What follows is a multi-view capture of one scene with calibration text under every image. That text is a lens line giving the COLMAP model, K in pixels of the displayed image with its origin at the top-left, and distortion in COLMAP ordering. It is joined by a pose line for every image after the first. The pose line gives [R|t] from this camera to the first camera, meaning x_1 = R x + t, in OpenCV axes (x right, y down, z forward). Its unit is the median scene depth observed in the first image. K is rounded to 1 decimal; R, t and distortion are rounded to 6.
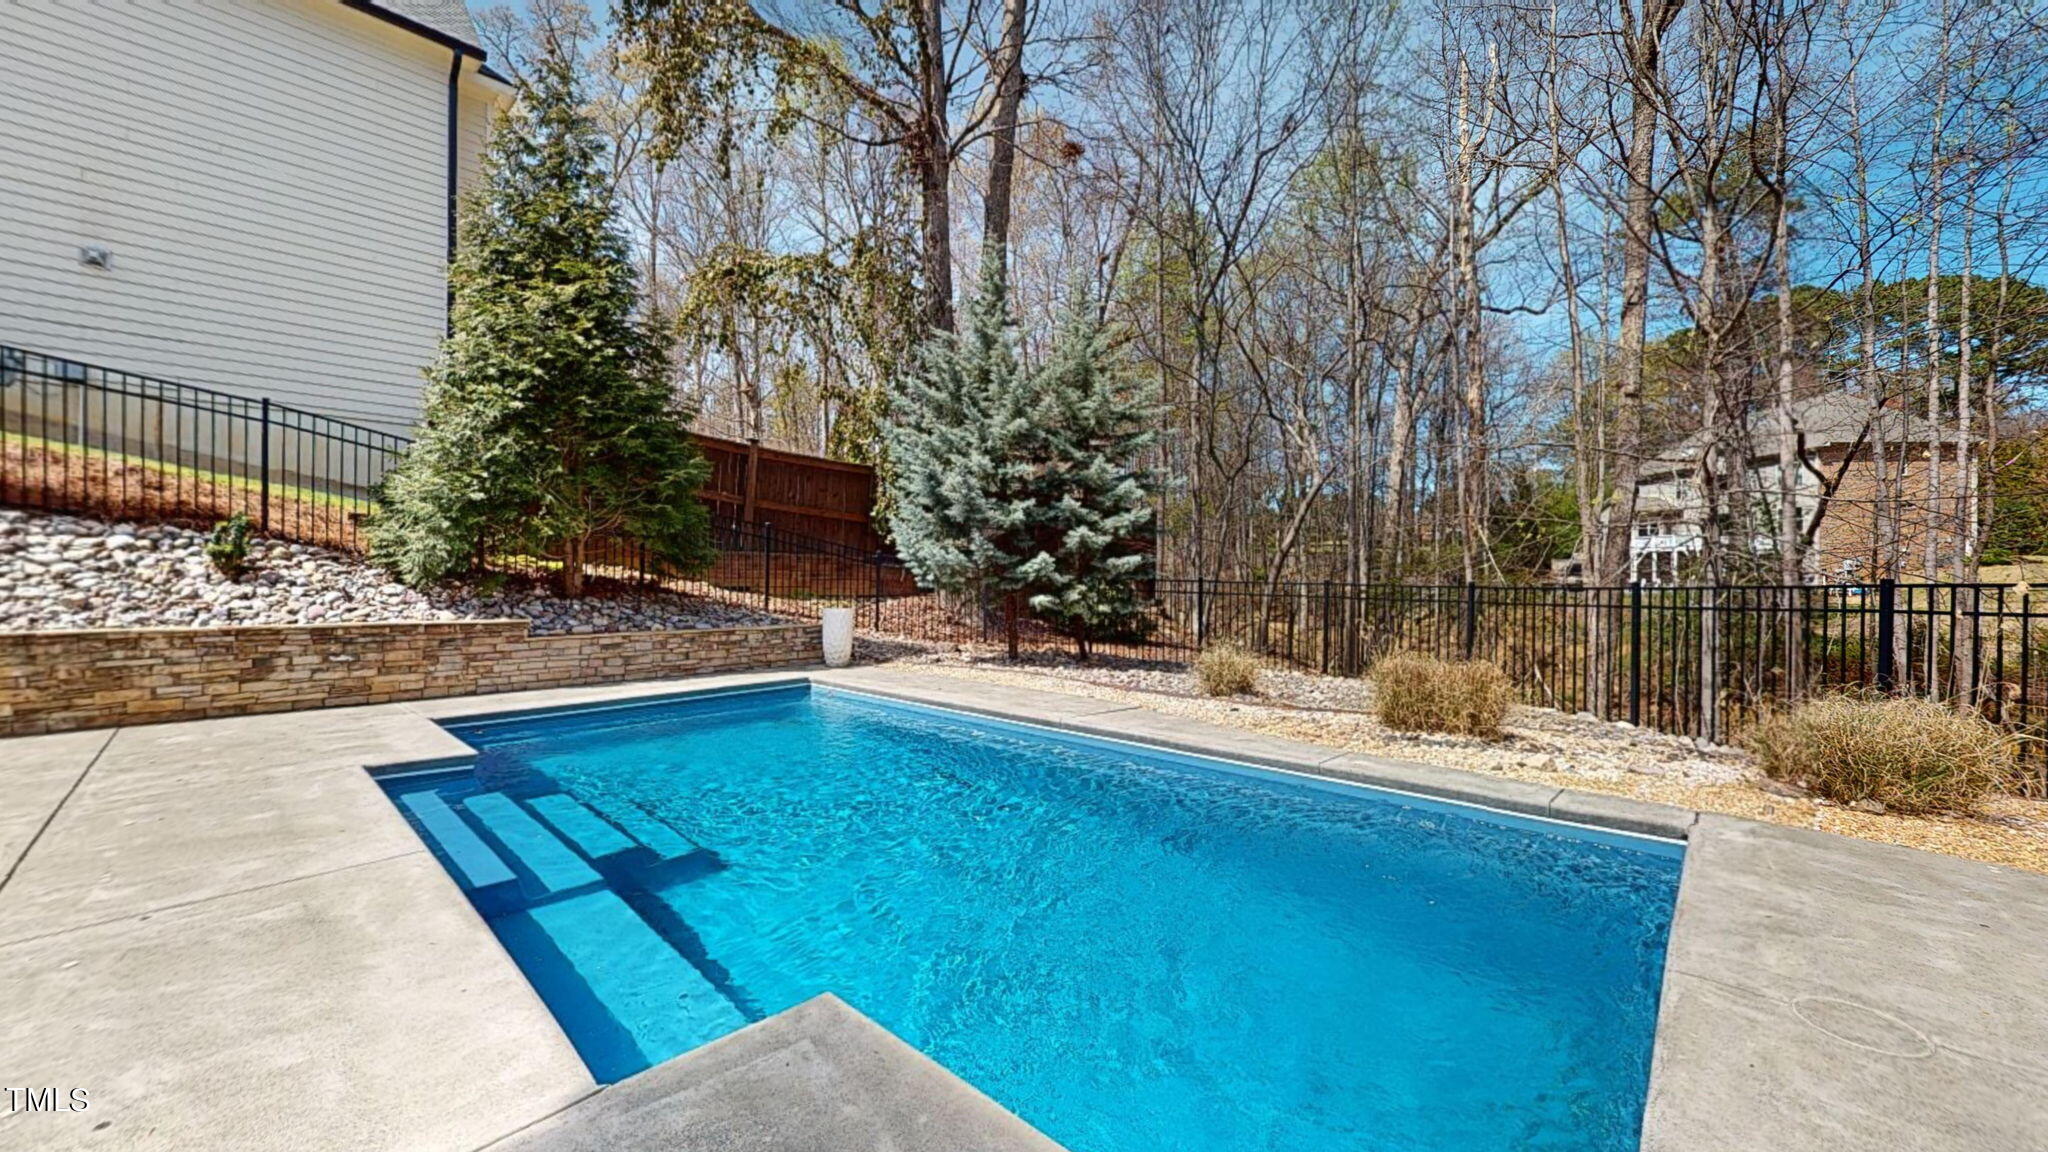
lens RADIAL K [[738.3, 0, 1027.5], [0, 738.3, 574.8], [0, 0, 1]] dist [-0.003213, -0.000459]
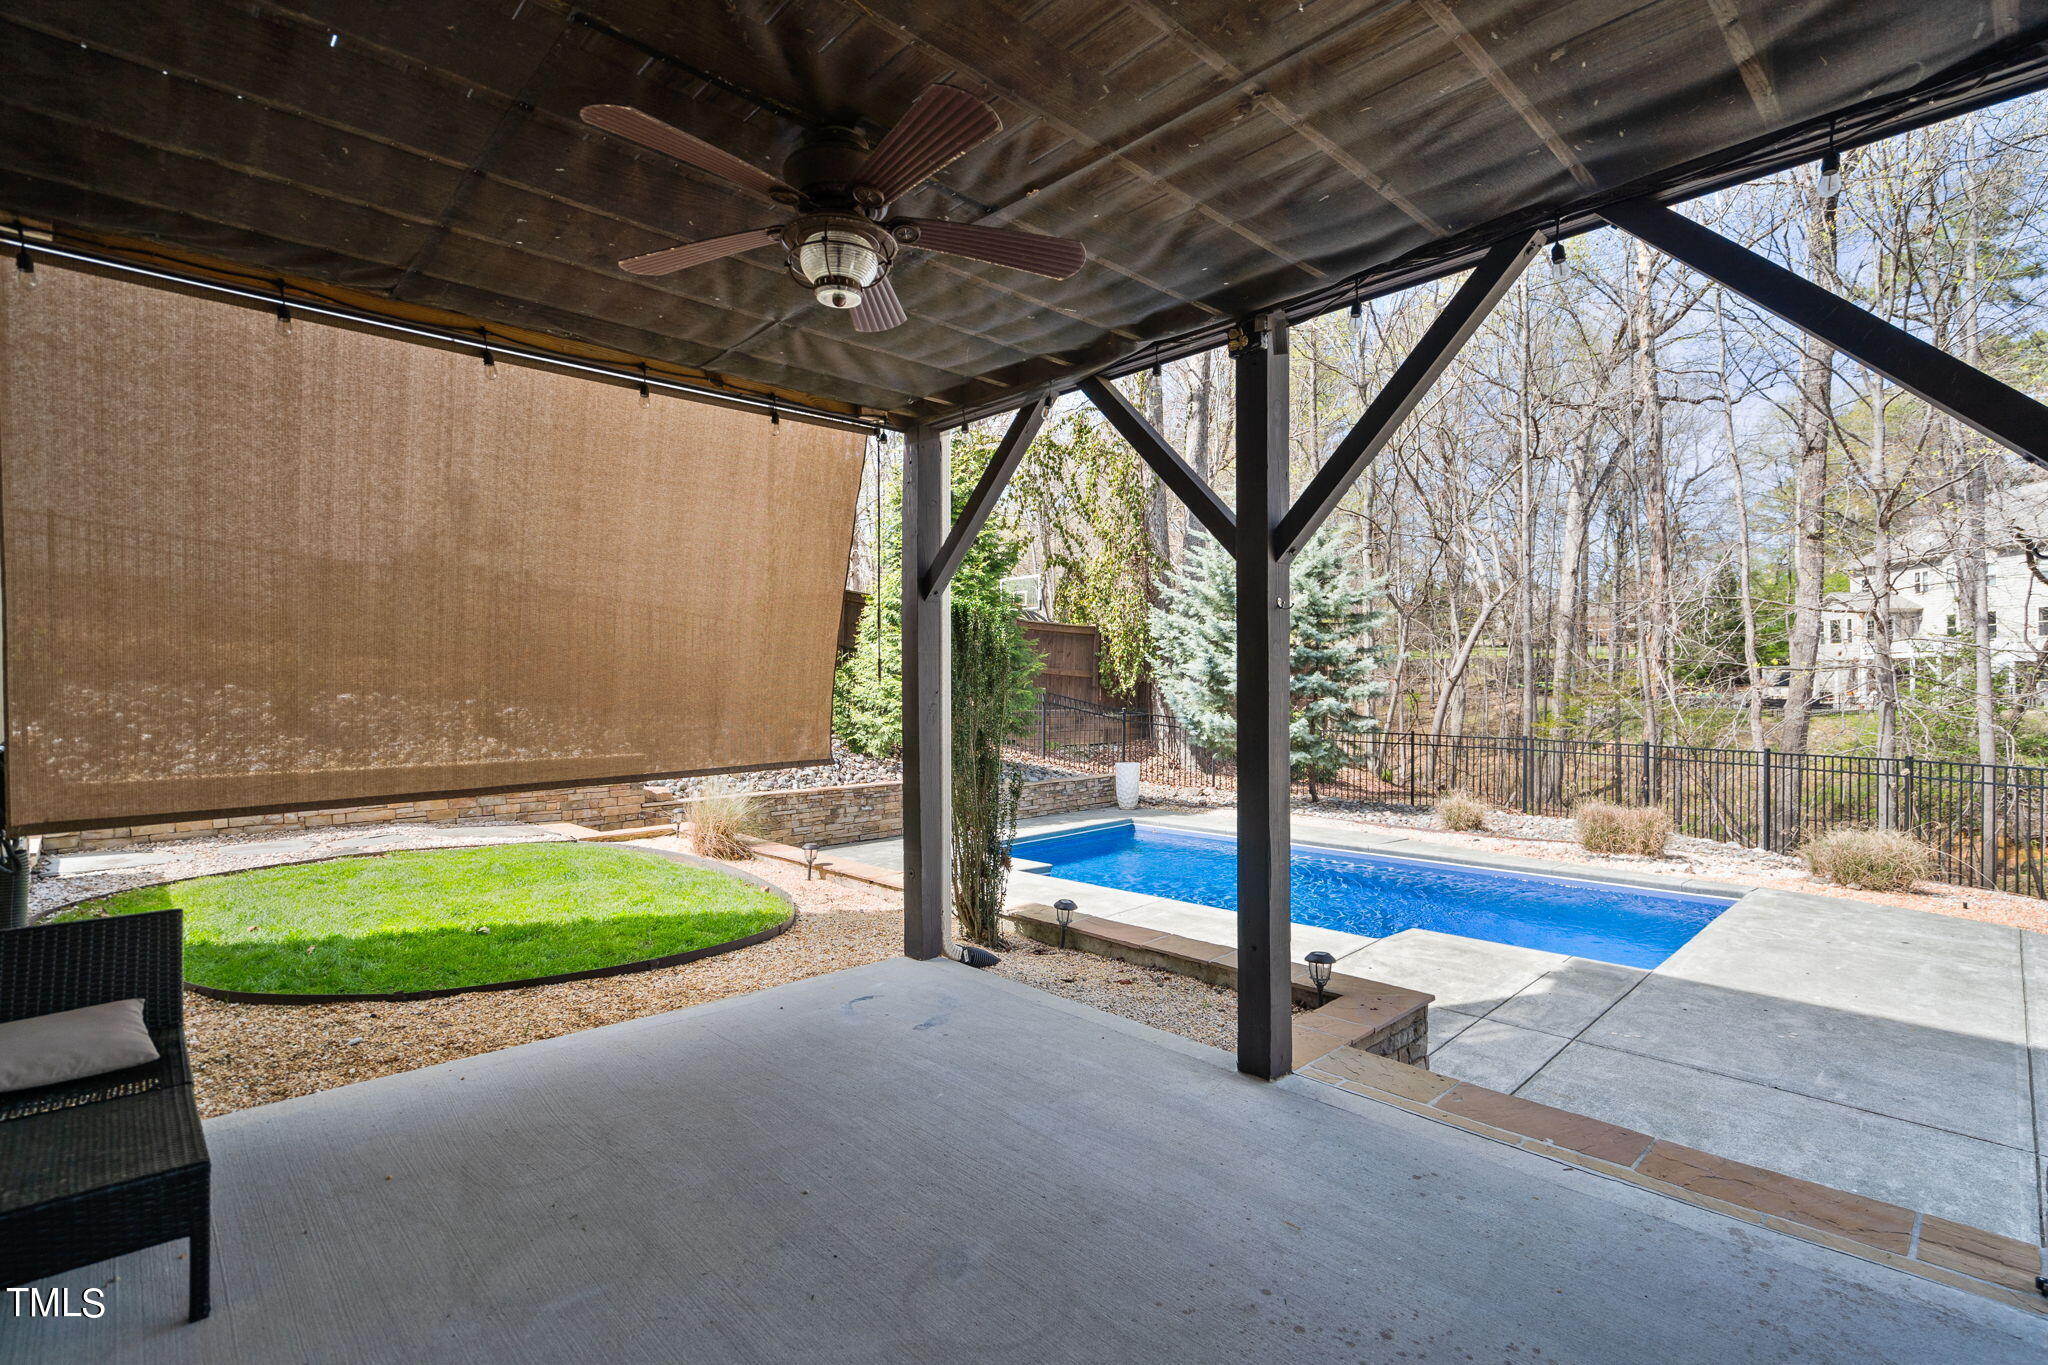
lens RADIAL K [[941.5, 0, 1021.7], [0, 941.5, 682.4], [0, 0, 1]] dist [-0.017182, -0.000424]
pose [[0.997902, -0.012679, -0.063481, -0.353569], [0.012780, 0.999918, 0.001194, -0.101007], [0.063461, -0.002003, 0.997982, -0.641689]]
